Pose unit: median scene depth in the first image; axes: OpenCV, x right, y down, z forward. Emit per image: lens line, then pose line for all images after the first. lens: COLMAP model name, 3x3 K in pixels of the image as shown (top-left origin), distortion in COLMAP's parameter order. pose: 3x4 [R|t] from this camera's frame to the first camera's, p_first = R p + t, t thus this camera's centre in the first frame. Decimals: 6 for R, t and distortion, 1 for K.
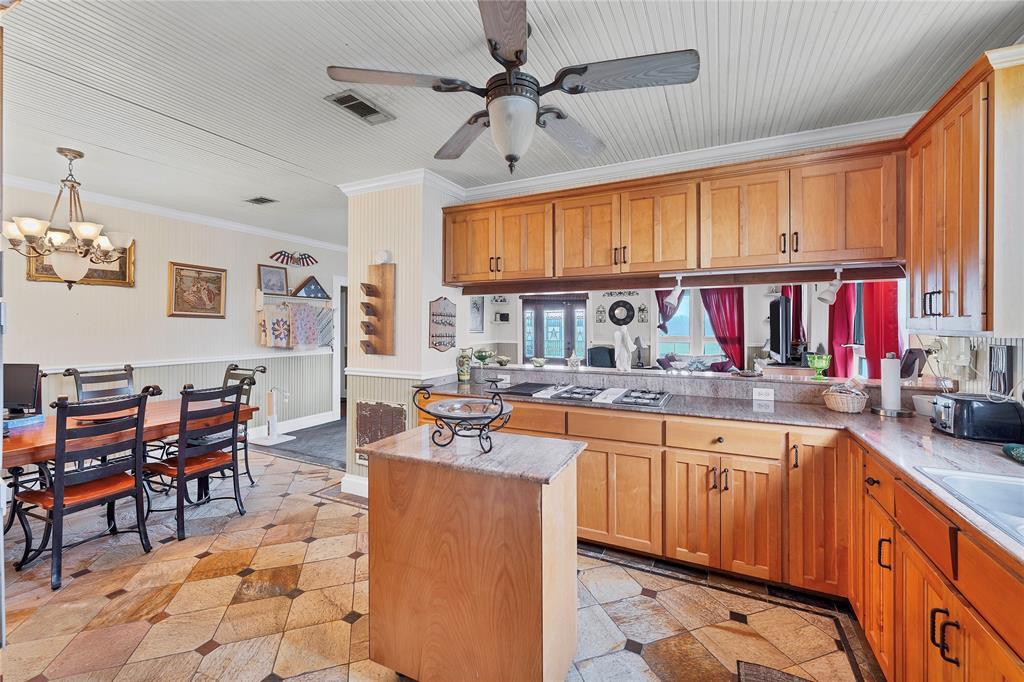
lens RADIAL K [[424.6, 0, 515.1], [0, 424.6, 330.8], [0, 0, 1]] dist [0.001254, 0.000192]
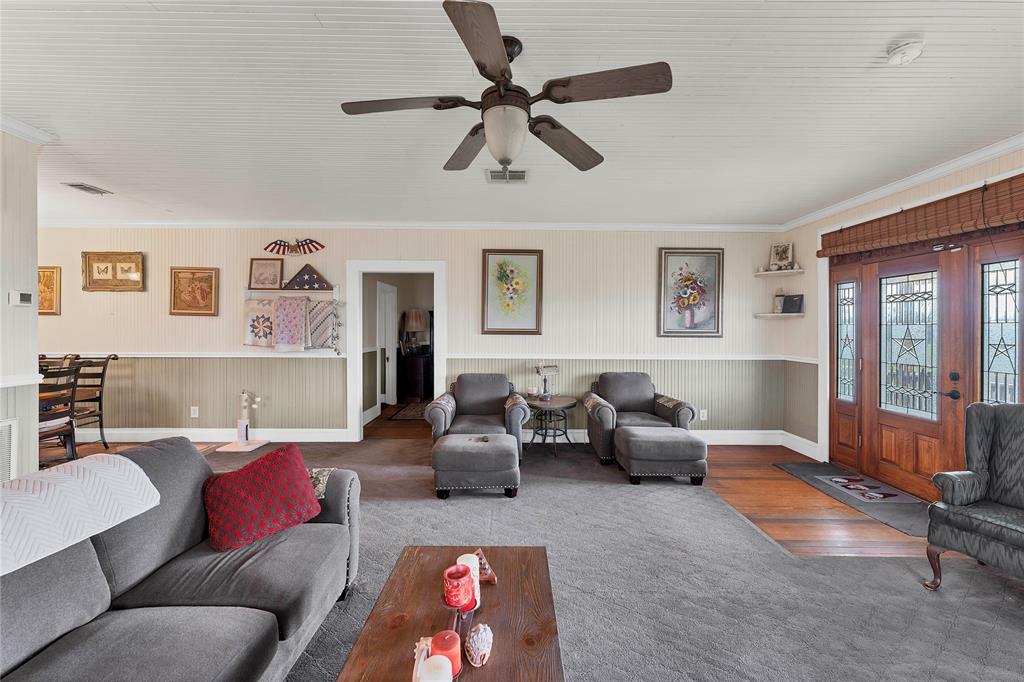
lens RADIAL K [[424.6, 0, 518.0], [0, 424.6, 333.1], [0, 0, 1]] dist [0.001254, 0.000192]
pose [[0.433654, 0.008932, -0.901035, 0.511663], [-0.011461, 0.999925, 0.004396, -0.000036], [0.901006, 0.008420, 0.433724, 1.111962]]
